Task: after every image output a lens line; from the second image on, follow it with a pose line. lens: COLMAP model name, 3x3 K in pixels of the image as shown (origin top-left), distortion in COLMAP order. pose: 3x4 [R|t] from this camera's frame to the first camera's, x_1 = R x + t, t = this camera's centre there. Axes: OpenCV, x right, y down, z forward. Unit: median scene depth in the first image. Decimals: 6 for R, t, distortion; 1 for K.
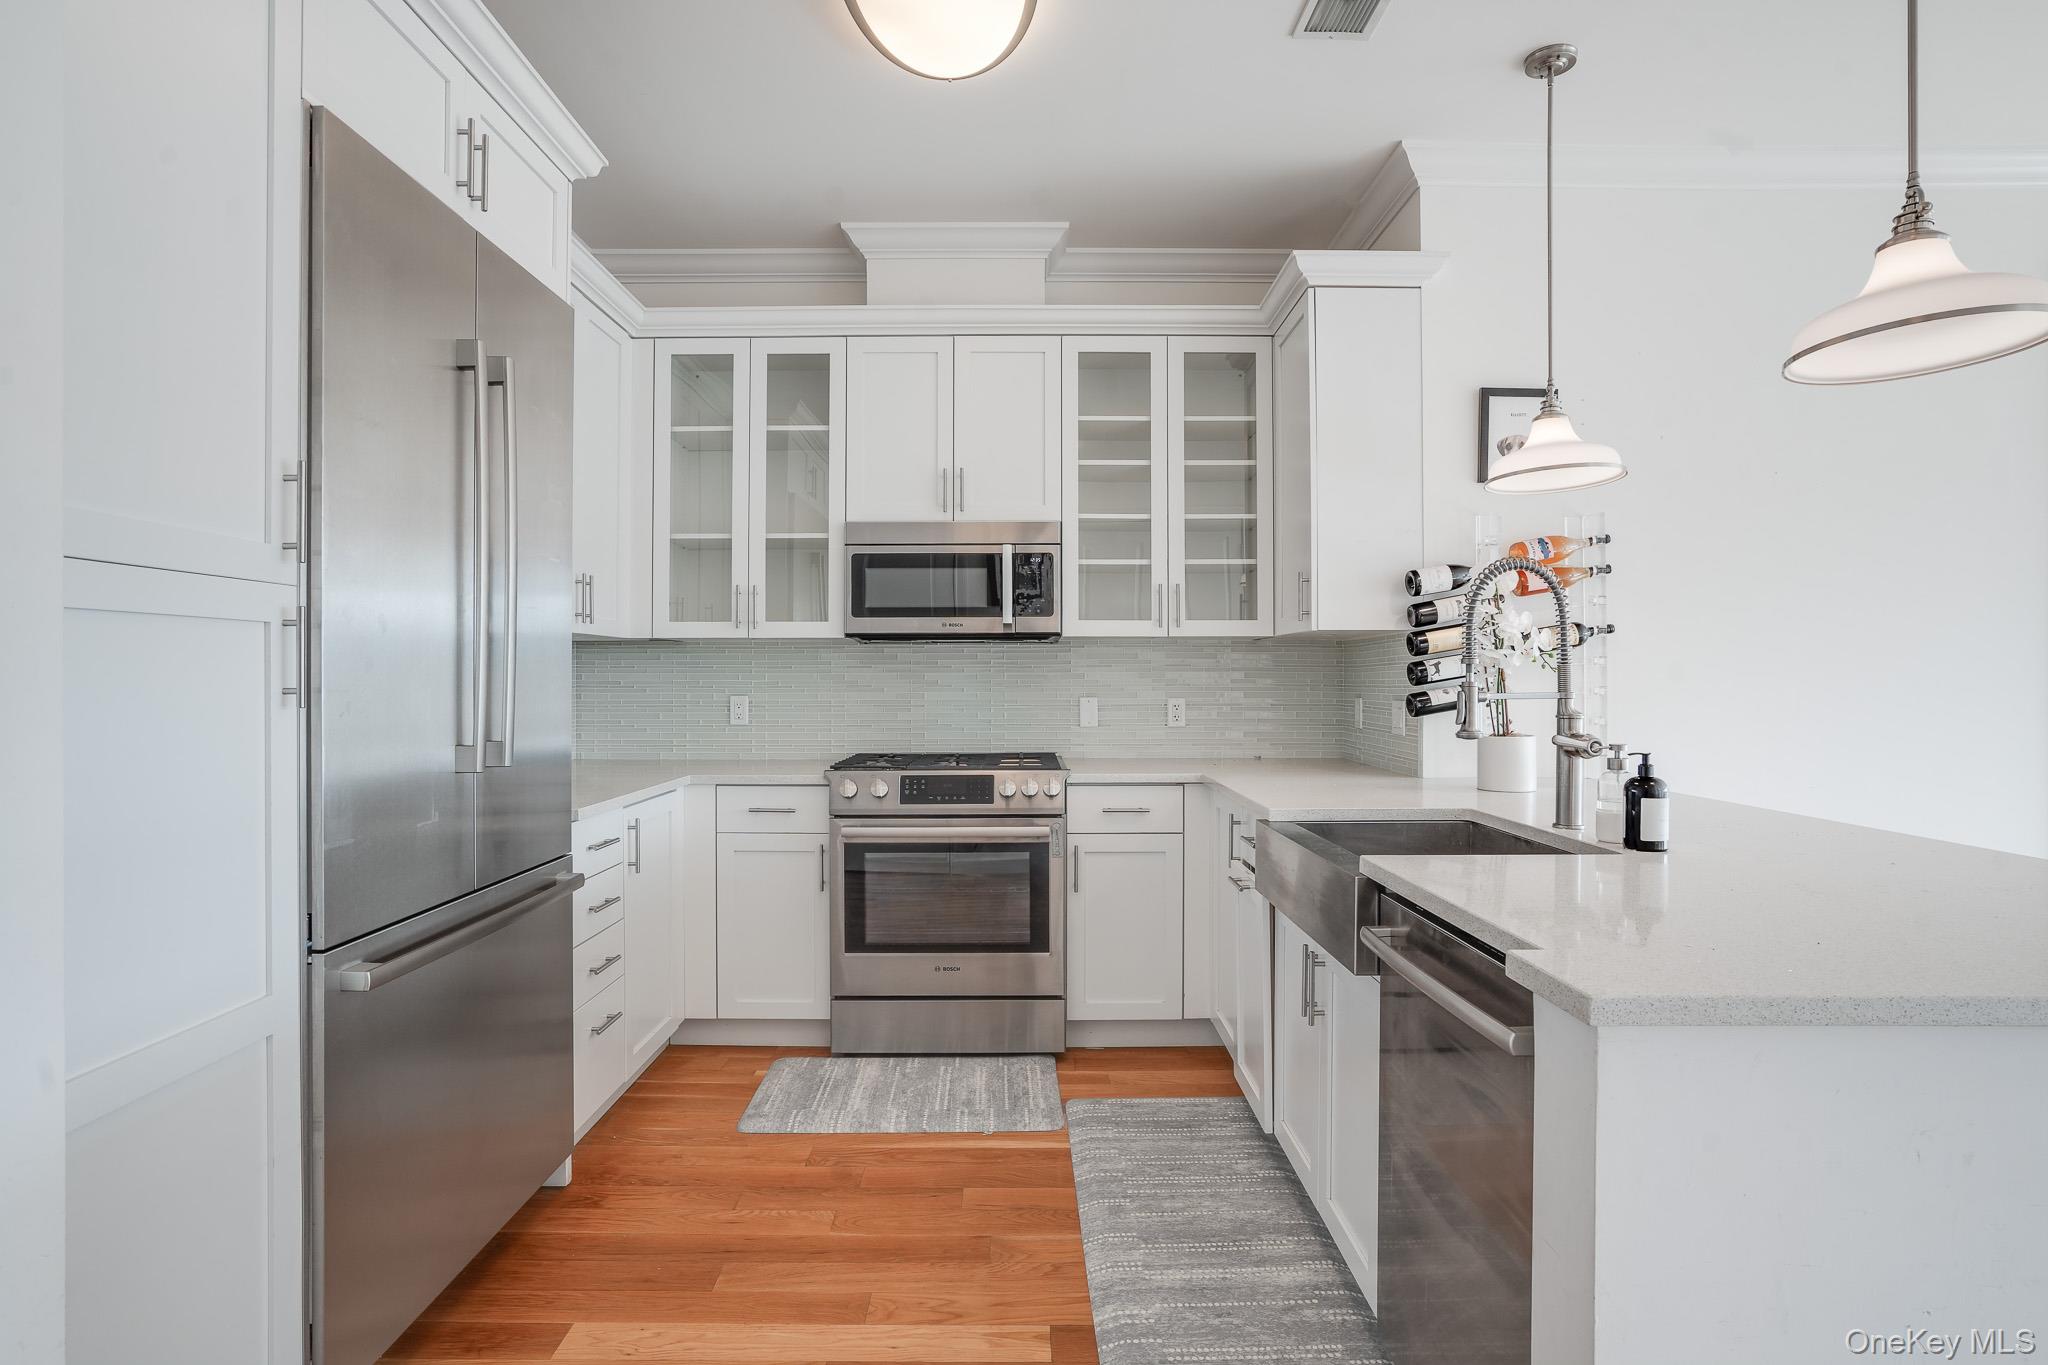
lens RADIAL K [[1061.9, 0, 1017.6], [0, 1061.9, 682.0], [0, 0, 1]] dist [-0.018293, 0.006598]
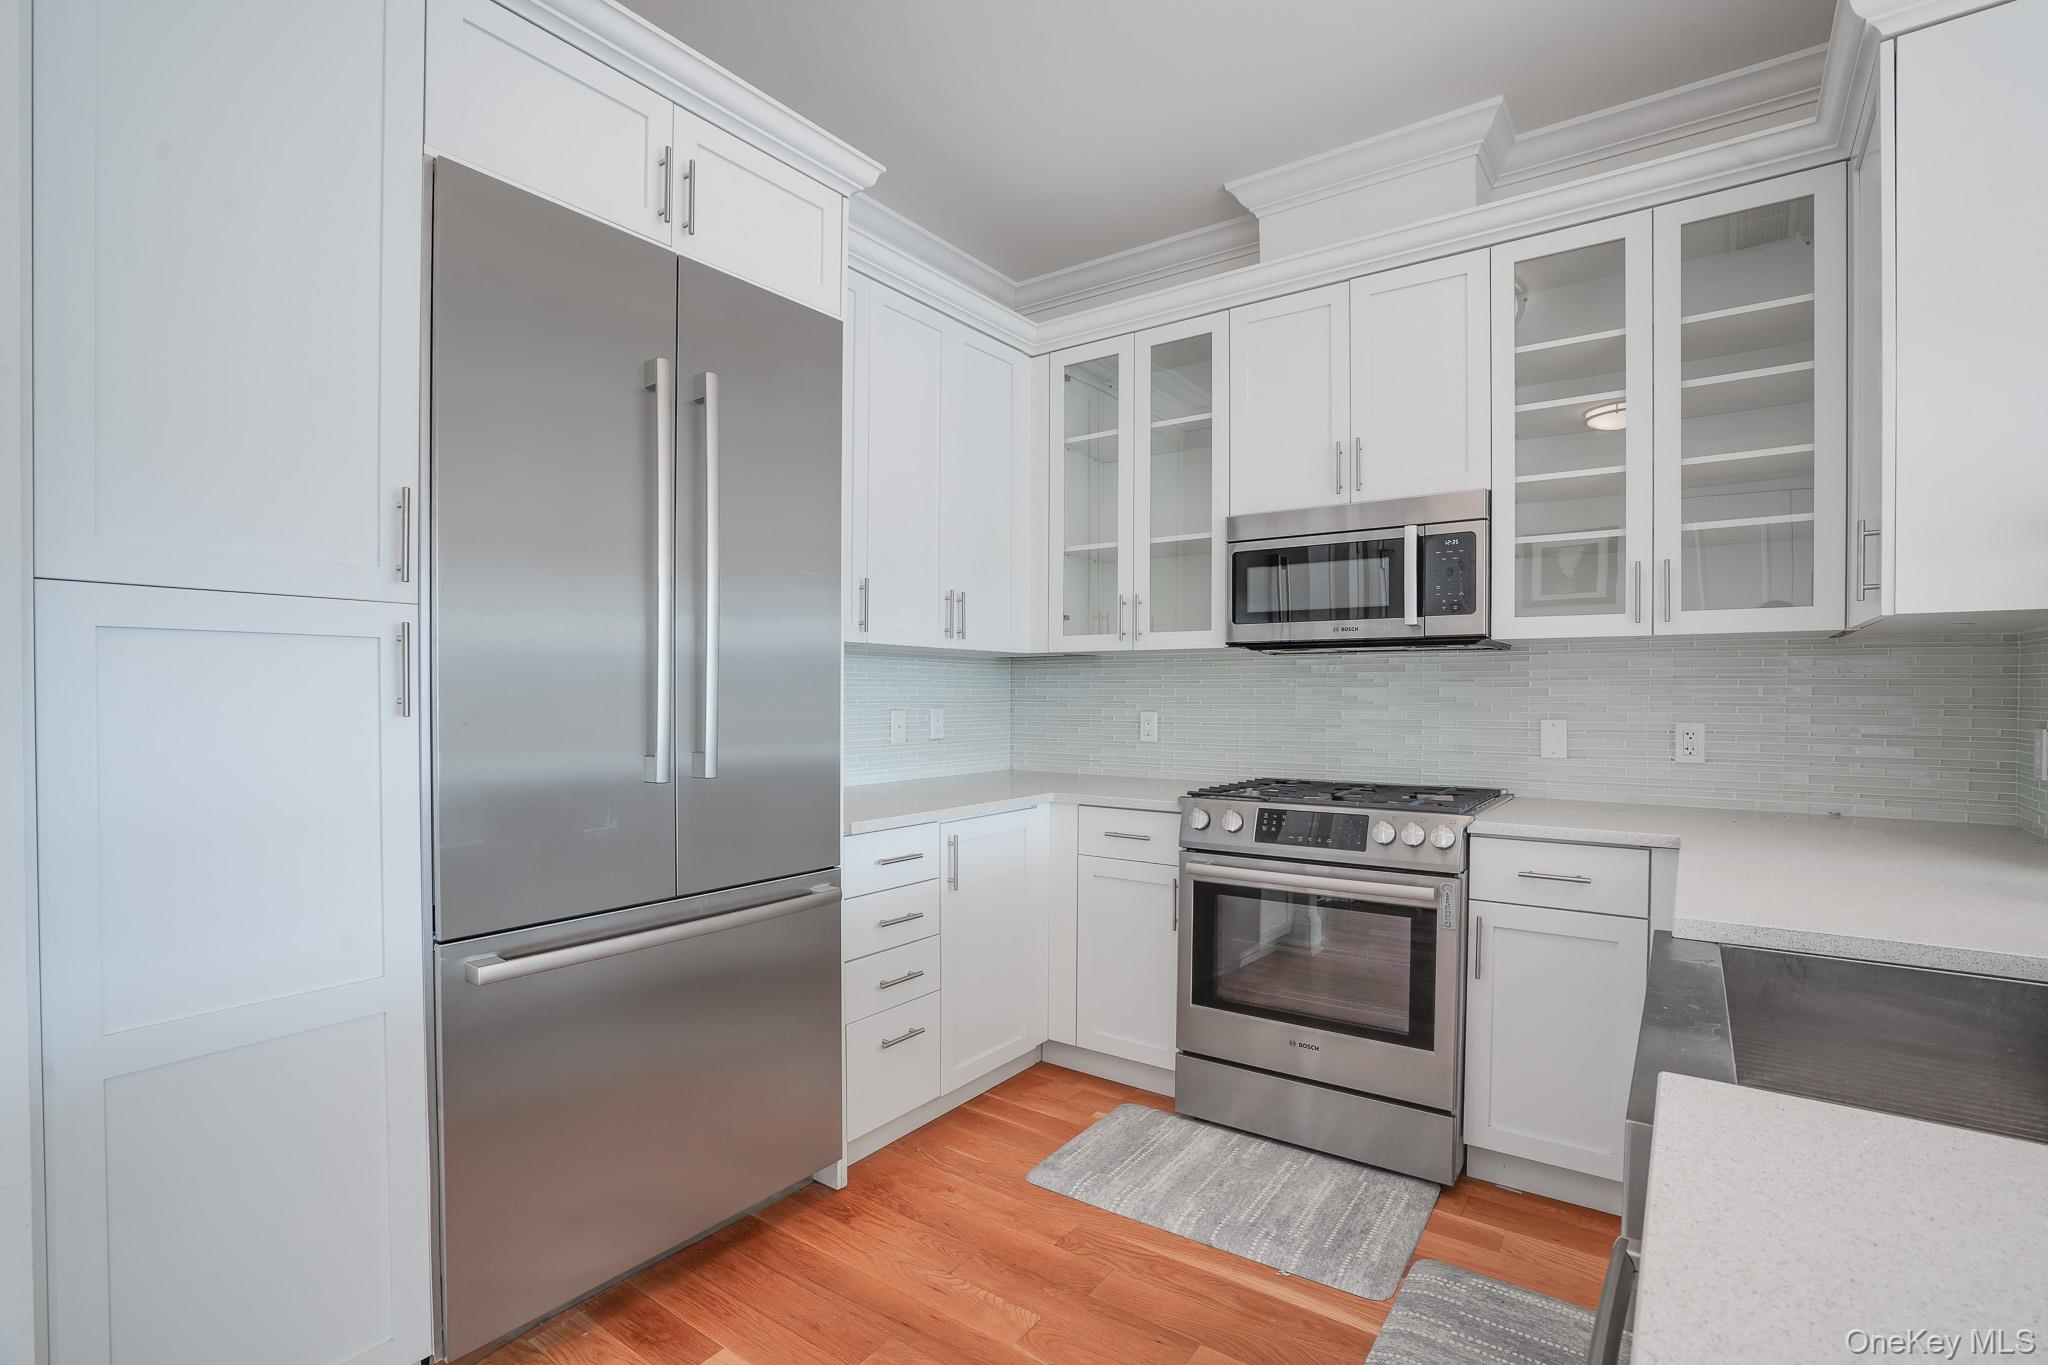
lens RADIAL K [[962.2, 0, 1025.2], [0, 962.2, 706.0], [0, 0, 1]] dist [-0.036248, 0.010470]
pose [[0.811237, 0.010614, -0.584621, 0.185742], [-0.005681, 0.999931, 0.010271, -0.000223], [0.584690, -0.005011, 0.811241, 0.266575]]
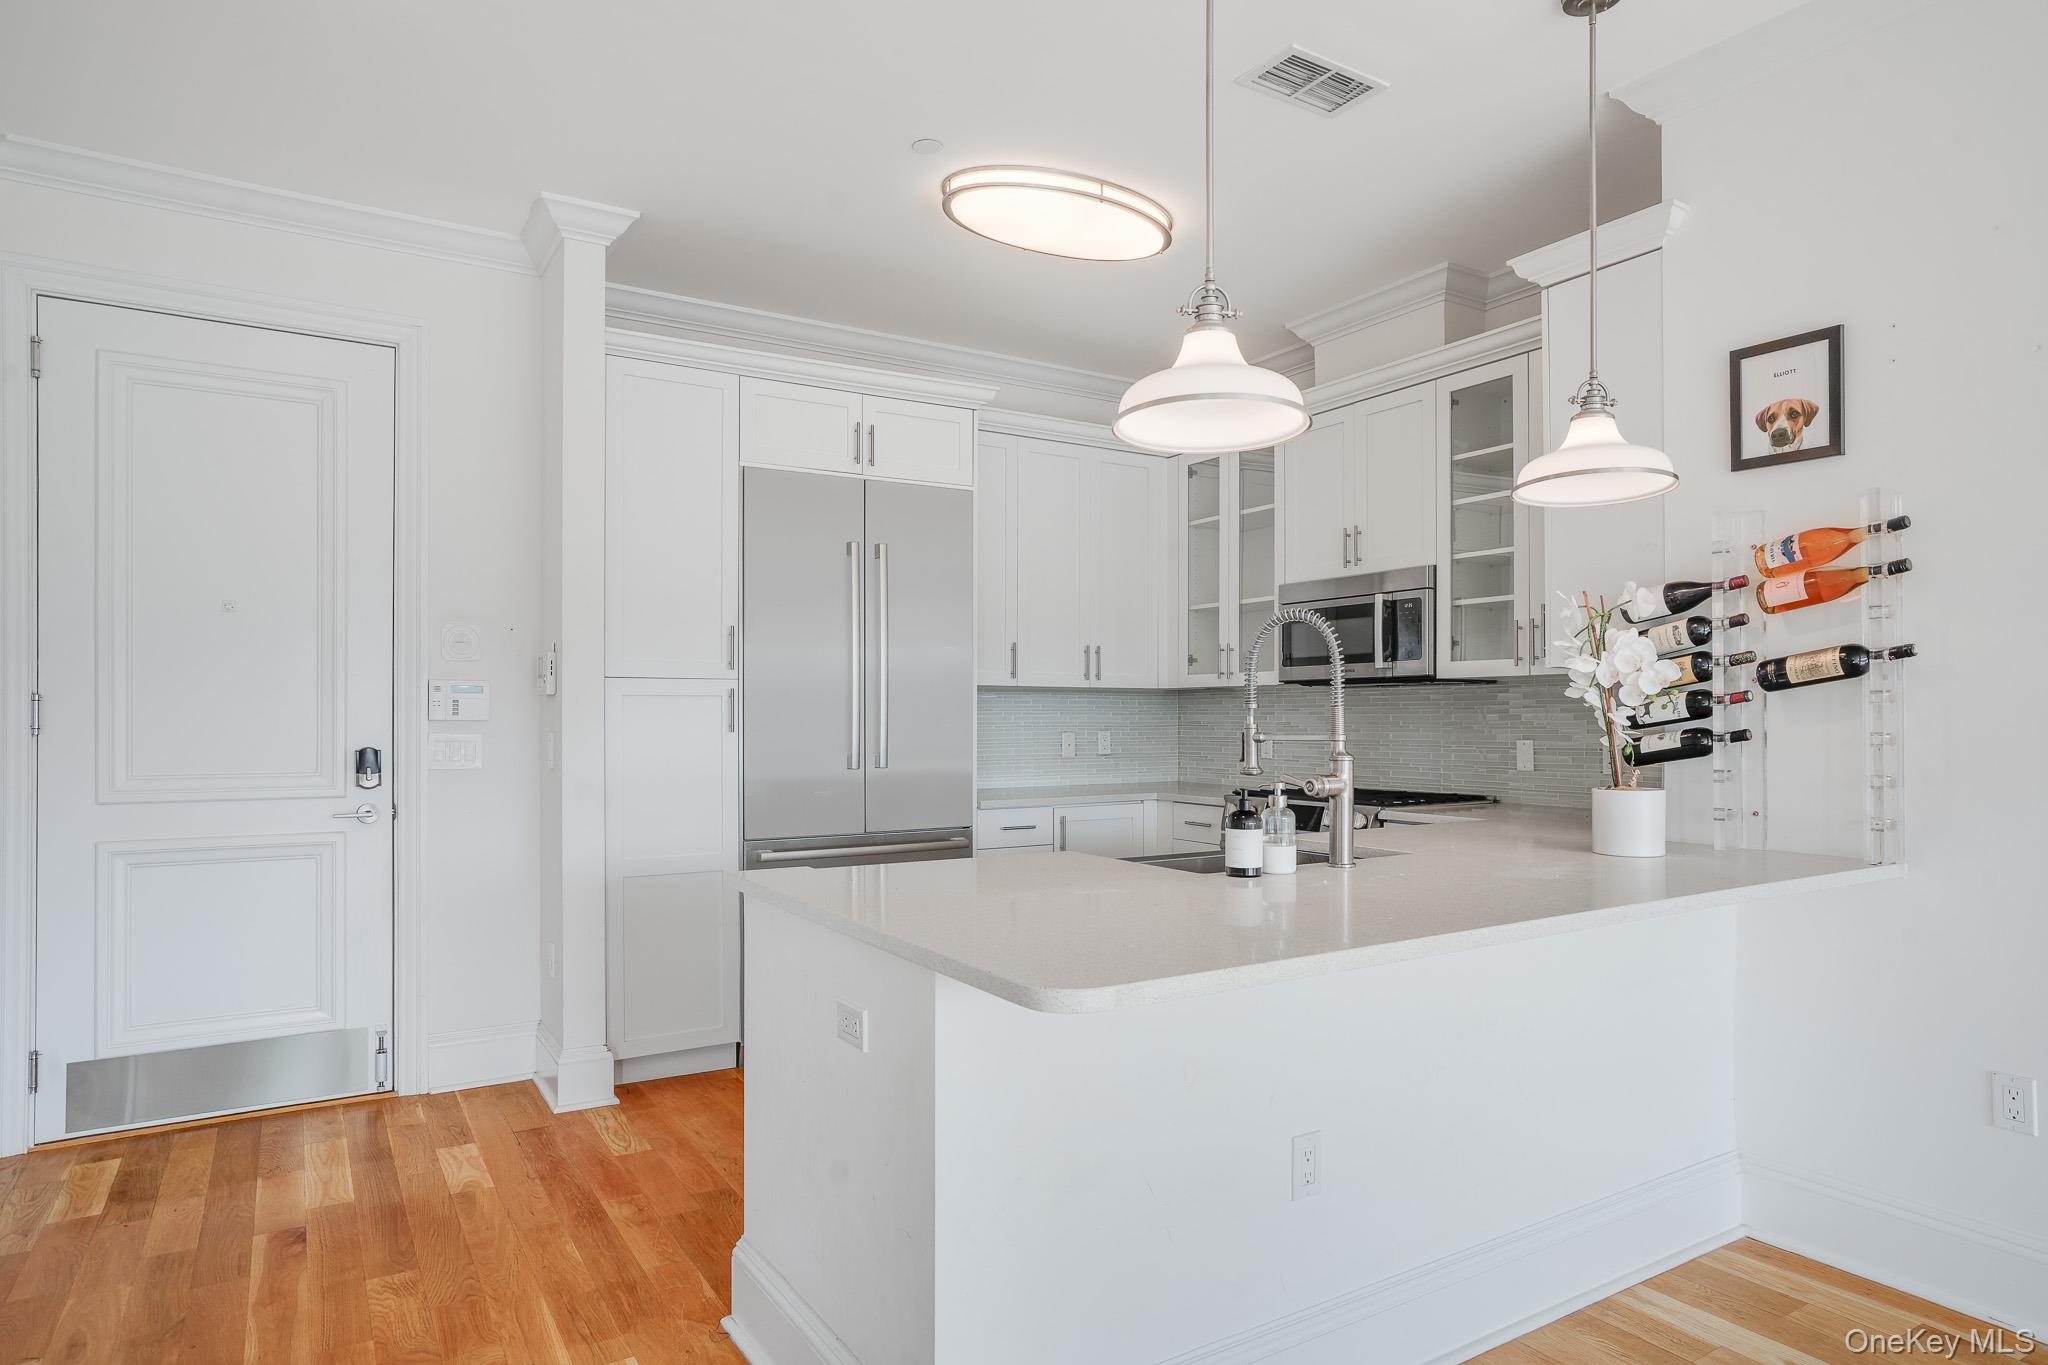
lens RADIAL K [[1181.8, 0, 1022.3], [0, 1181.8, 721.5], [0, 0, 1]] dist [0.032010, 0.001737]
pose [[0.529285, 0.003732, -0.848436, 0.851249], [-0.002524, 0.999993, 0.002824, -0.004356], [0.848440, 0.000646, 0.529291, 0.075872]]
